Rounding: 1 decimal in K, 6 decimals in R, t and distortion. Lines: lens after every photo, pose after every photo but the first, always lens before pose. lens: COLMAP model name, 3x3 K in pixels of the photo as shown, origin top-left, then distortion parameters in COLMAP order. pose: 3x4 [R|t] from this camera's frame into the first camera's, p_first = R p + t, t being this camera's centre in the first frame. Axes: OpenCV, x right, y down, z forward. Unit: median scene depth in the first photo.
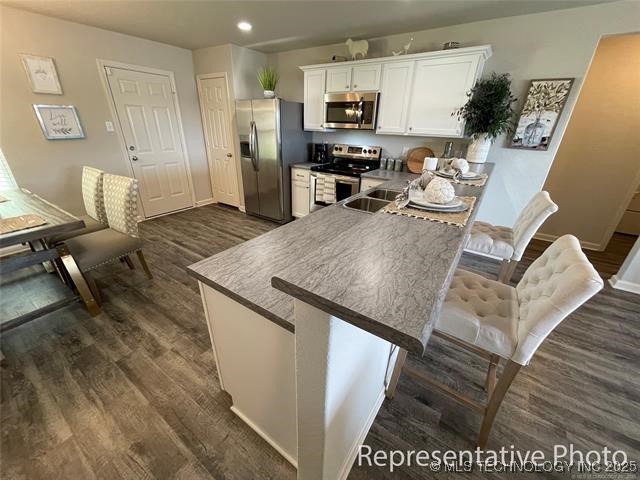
lens RADIAL K [[257.8, 0, 321.1], [0, 257.8, 240.8], [0, 0, 1]] dist [0.002001, -0.000507]
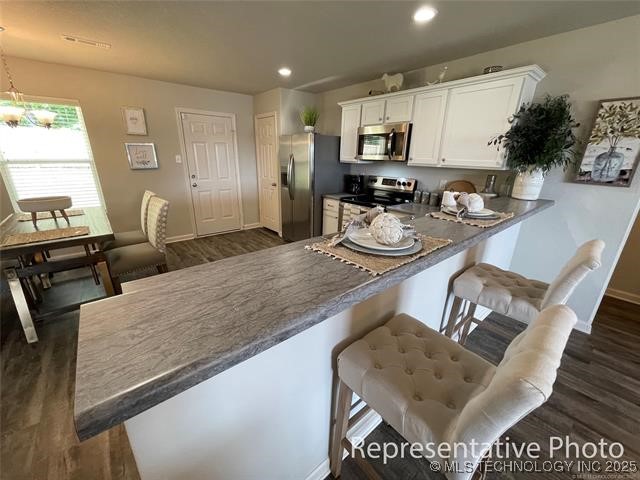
lens RADIAL K [[257.8, 0, 318.9], [0, 257.8, 241.7], [0, 0, 1]] dist [0.002001, -0.000507]
pose [[0.961901, 0.080058, -0.261412, 0.183341], [-0.107782, 0.989770, -0.093481, -0.020481], [0.251254, 0.118095, 0.960690, 0.057580]]
